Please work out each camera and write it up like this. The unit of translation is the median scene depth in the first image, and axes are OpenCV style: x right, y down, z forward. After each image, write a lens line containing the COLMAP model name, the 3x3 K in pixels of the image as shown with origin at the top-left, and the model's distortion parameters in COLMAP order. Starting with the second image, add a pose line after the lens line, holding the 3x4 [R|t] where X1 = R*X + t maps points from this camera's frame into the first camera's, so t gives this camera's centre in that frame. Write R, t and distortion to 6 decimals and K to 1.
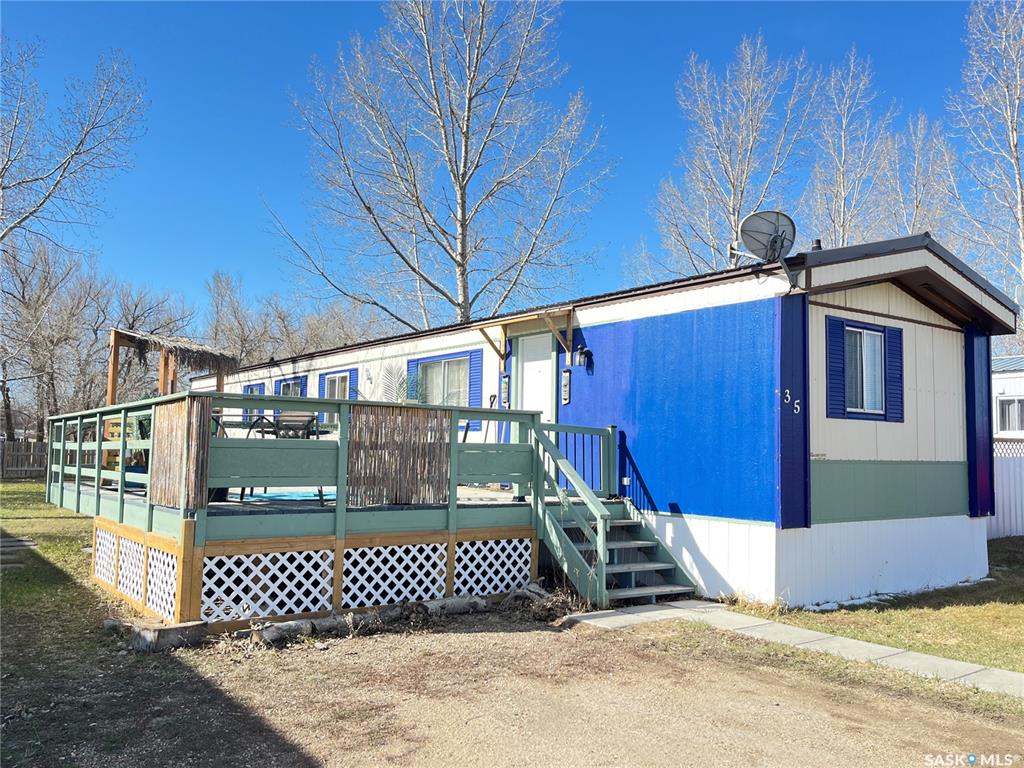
lens RADIAL K [[852.3, 0, 512.0], [0, 852.3, 384.0], [0, 0, 1]] dist [0.024822, -0.000292]
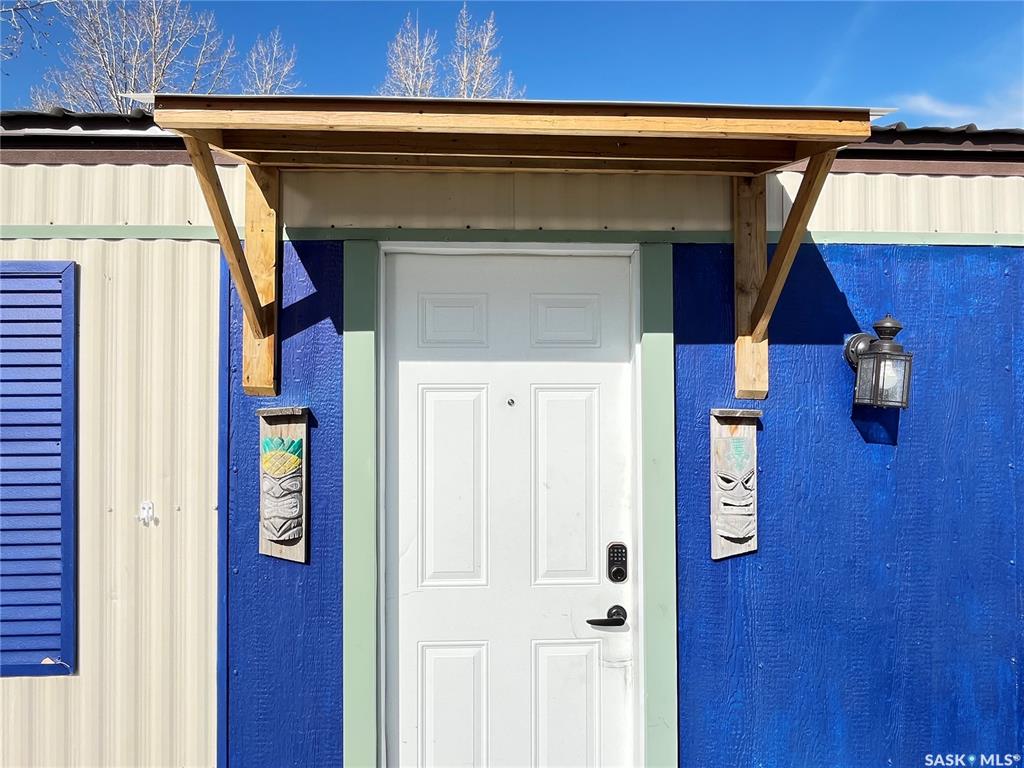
lens RADIAL K [[578.1, 0, 512.0], [0, 578.1, 384.0], [0, 0, 1]] dist [0.002241, 0.000633]
pose [[0.548677, -0.008780, 0.835988, -0.095614], [-0.052689, 0.997594, 0.045058, -0.026355], [-0.834372, -0.068770, 0.546895, 0.882887]]
